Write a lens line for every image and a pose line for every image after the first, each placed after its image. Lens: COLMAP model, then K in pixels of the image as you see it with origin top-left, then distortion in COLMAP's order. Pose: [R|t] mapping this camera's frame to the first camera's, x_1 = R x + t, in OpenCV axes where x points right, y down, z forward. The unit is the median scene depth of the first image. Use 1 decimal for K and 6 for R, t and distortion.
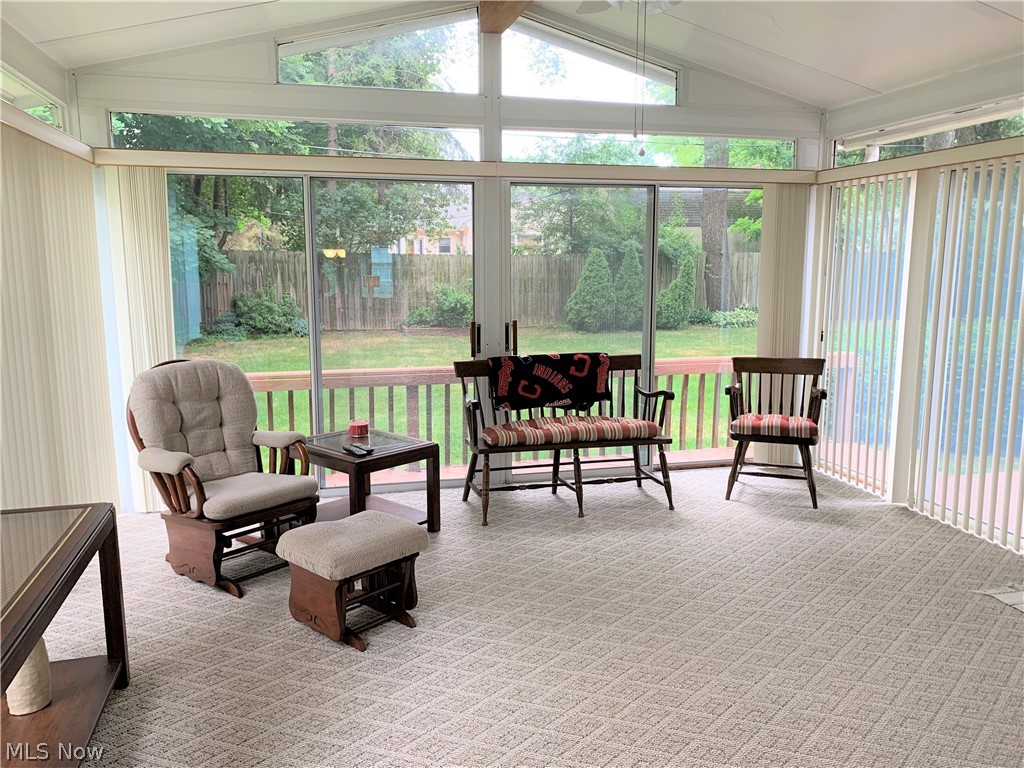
lens RADIAL K [[786.5, 0, 512.2], [0, 786.5, 384.0], [0, 0, 1]] dist [0.001105, -0.000160]
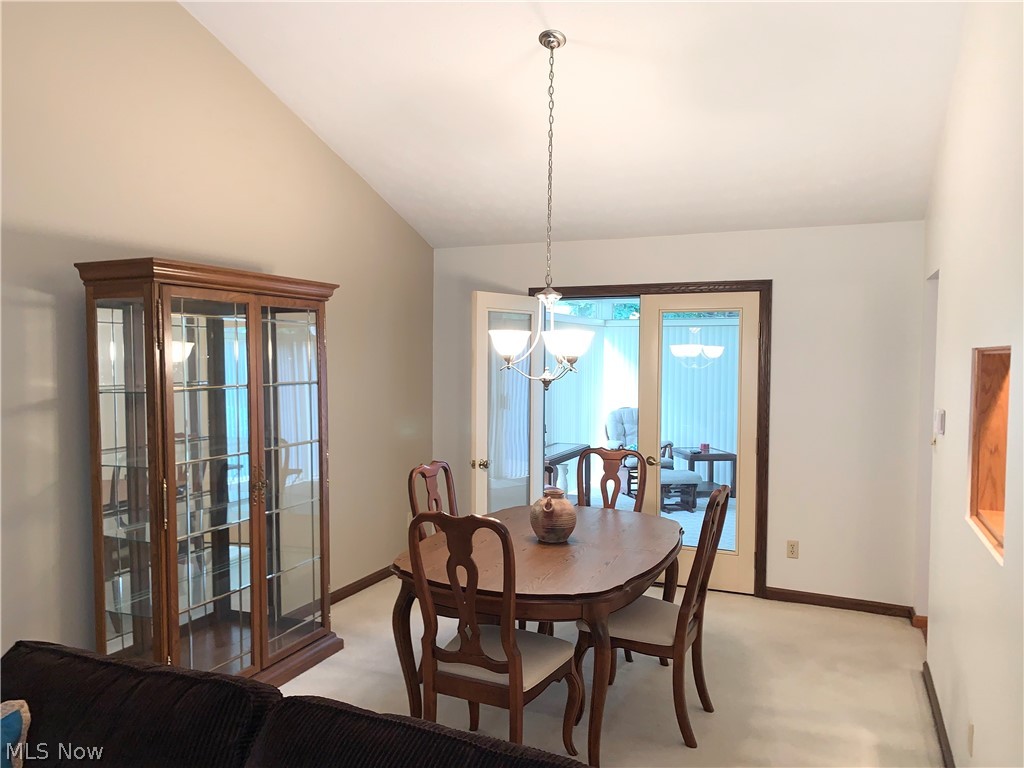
lens RADIAL K [[786.5, 0, 511.3], [0, 786.5, 387.6], [0, 0, 1]] dist [0.001105, -0.000160]
pose [[0.782068, 0.016342, -0.622978, 0.807290], [-0.093610, 0.991395, -0.091509, 0.165527], [0.616122, 0.129883, 0.776868, -1.108695]]
